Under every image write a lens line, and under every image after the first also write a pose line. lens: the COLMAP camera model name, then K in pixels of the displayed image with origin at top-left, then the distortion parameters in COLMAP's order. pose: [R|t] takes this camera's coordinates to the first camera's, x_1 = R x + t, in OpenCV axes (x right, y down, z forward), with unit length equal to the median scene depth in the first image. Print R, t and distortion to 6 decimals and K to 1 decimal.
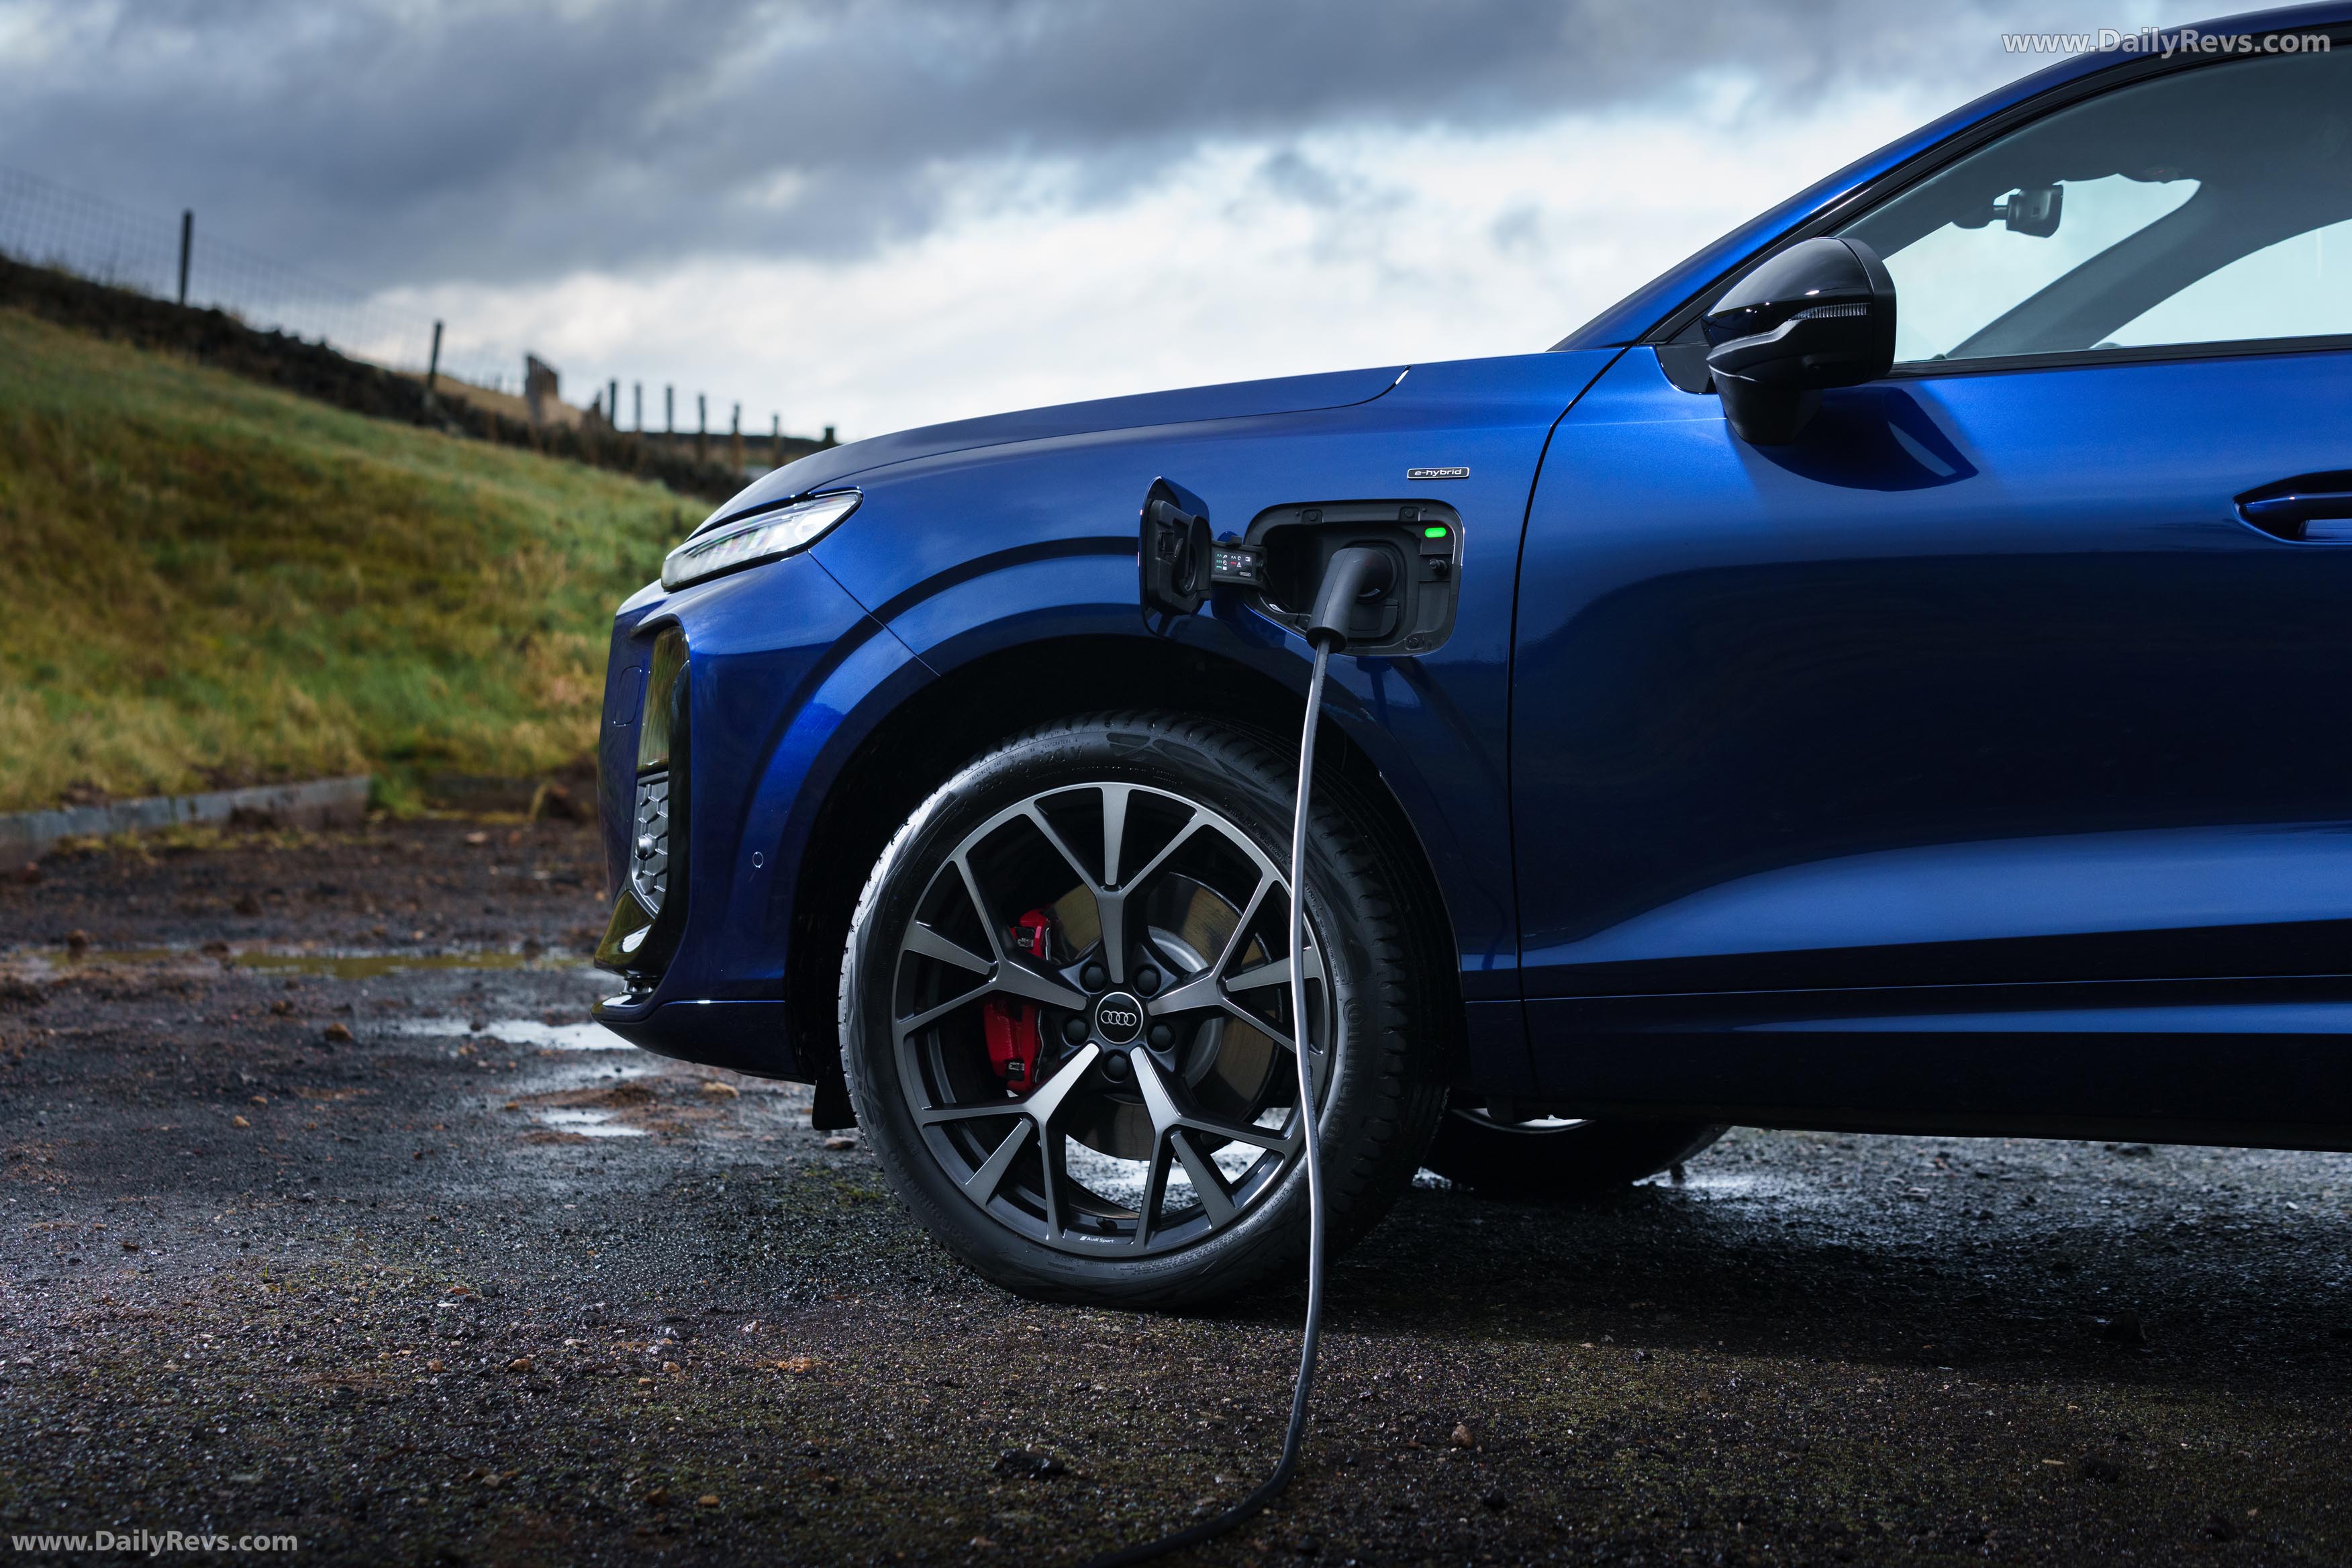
lens RADIAL K [[4816.7, 0, 1165.2], [0, 4816.7, 796.3], [0, 0, 1]] dist [-0.078430, 0.000000]
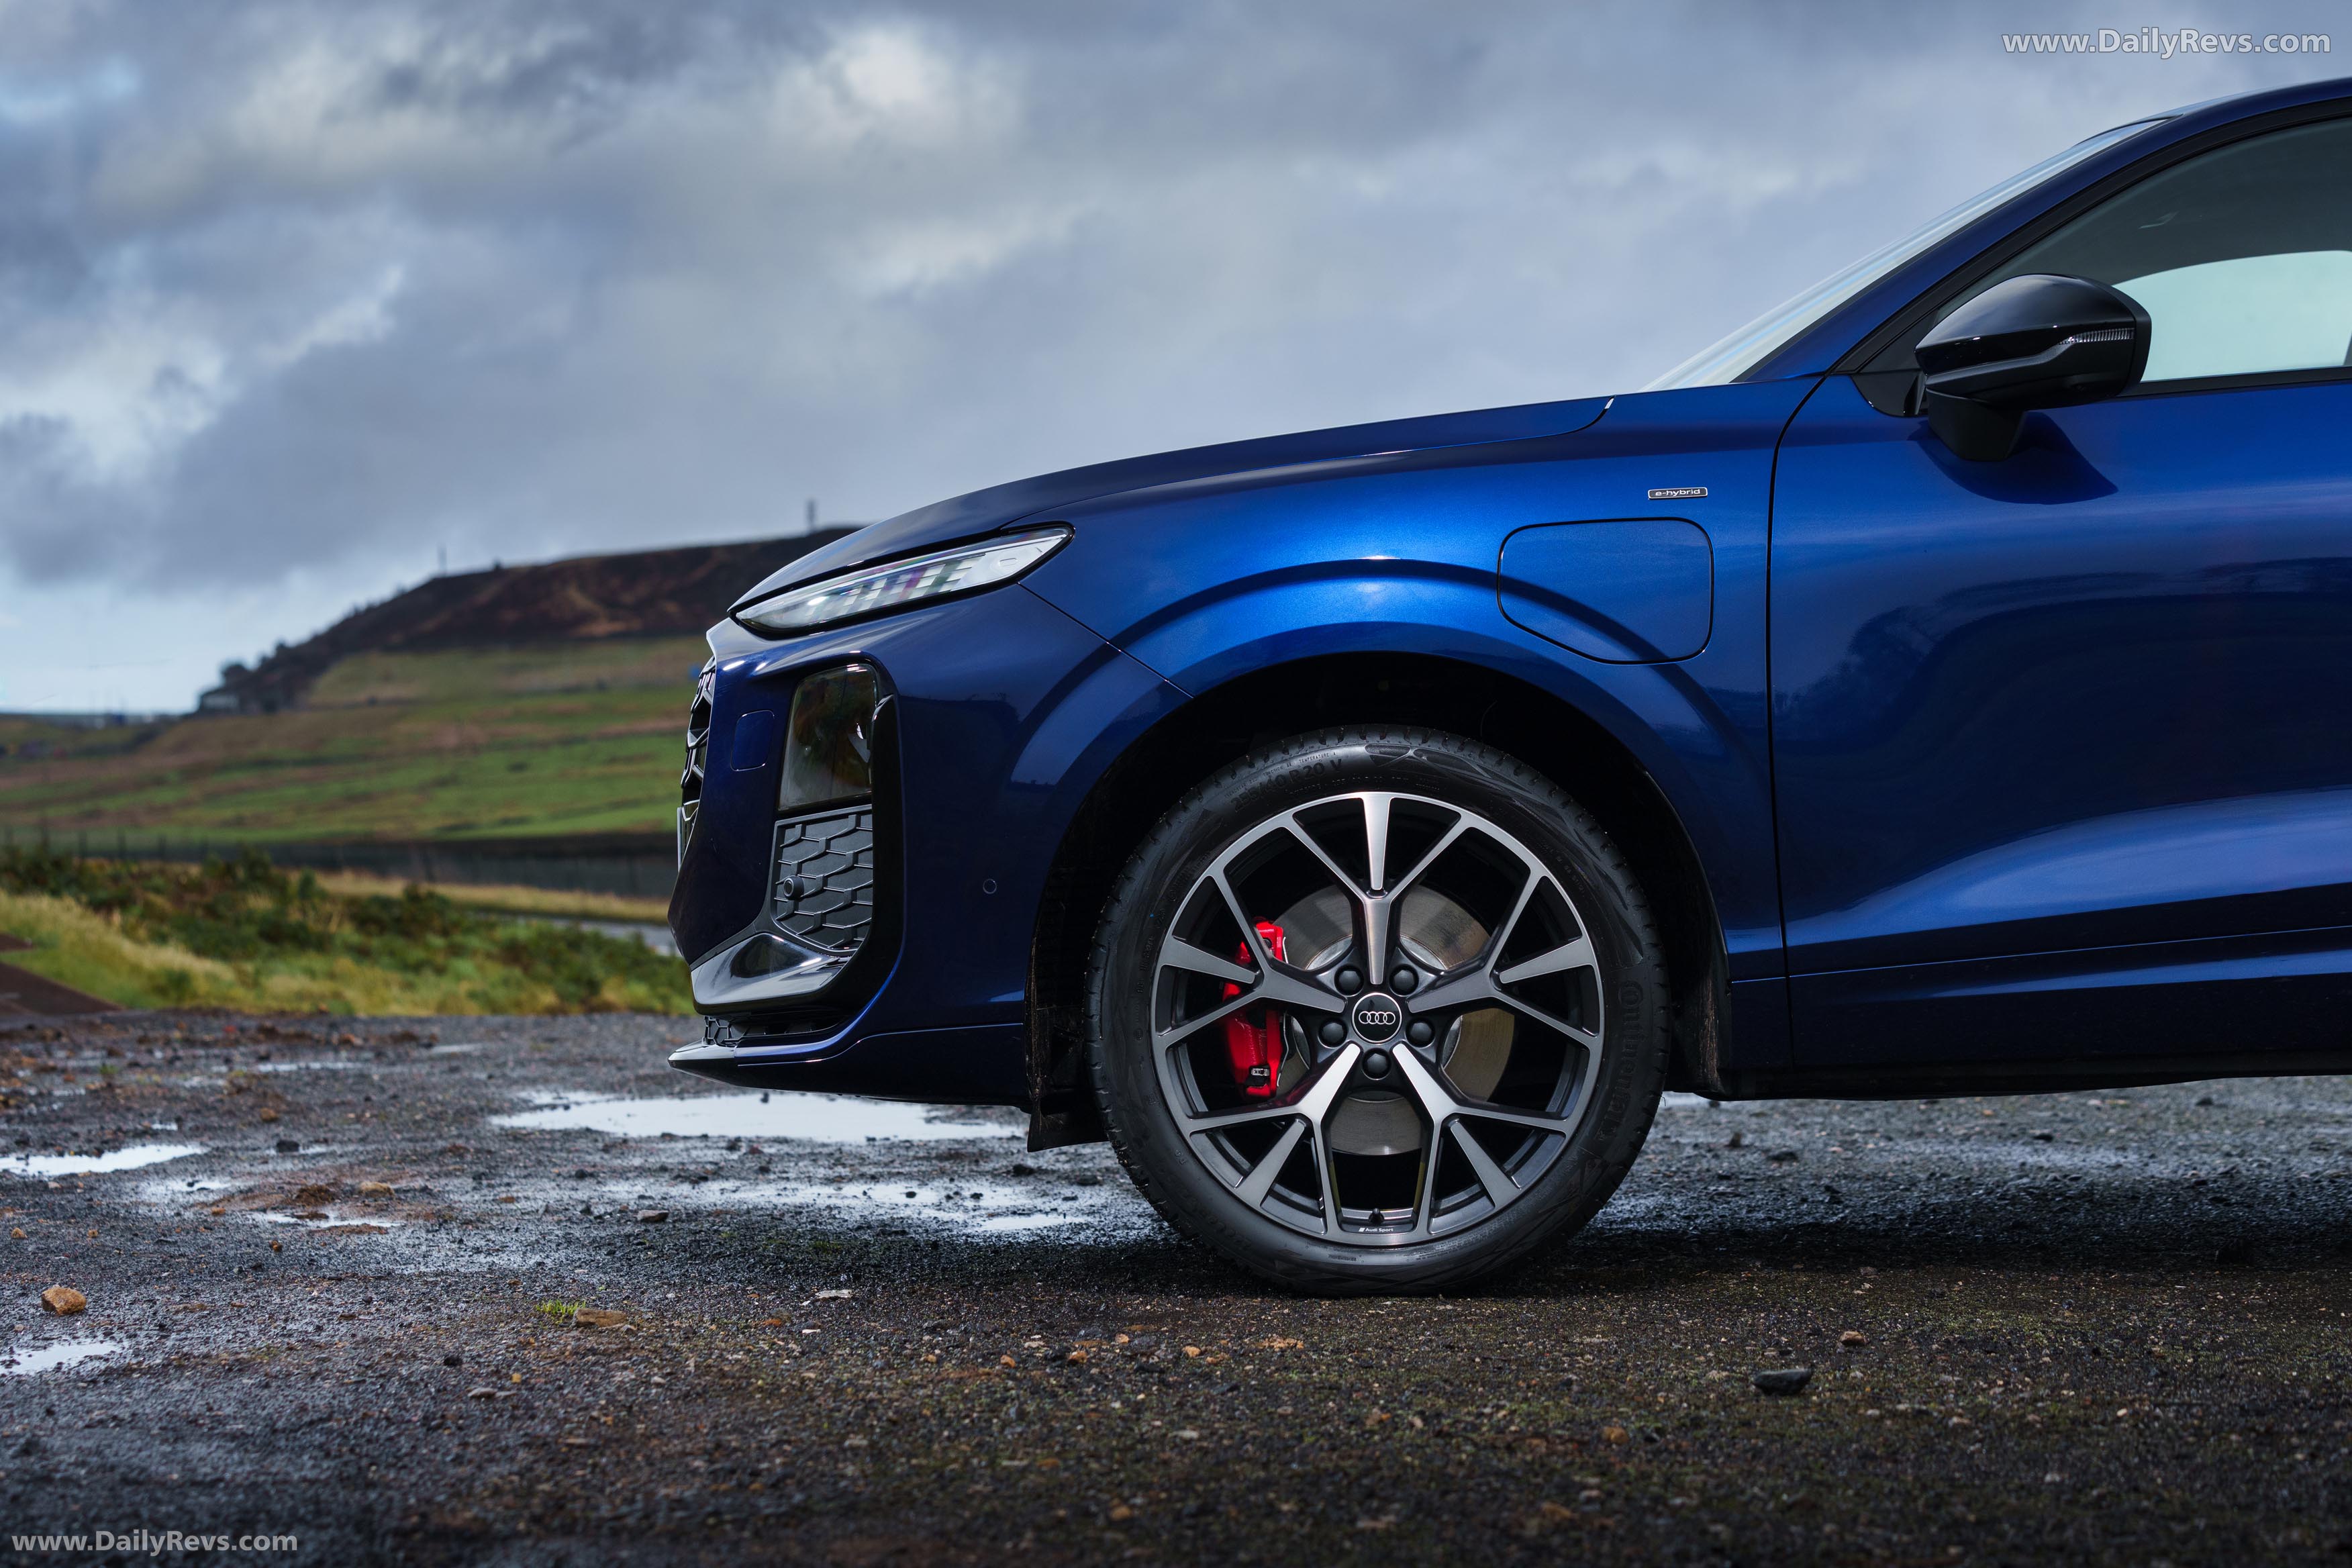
lens RADIAL K [[4816.7, 0, 1178.9], [0, 4816.7, 770.3], [0, 0, 1]] dist [-0.078430, 0.000000]
pose [[0.936350, -0.029490, 0.349828, -0.417389], [0.045263, 0.998290, -0.036998, 0.029218], [-0.348139, 0.050478, 0.936083, 0.031798]]
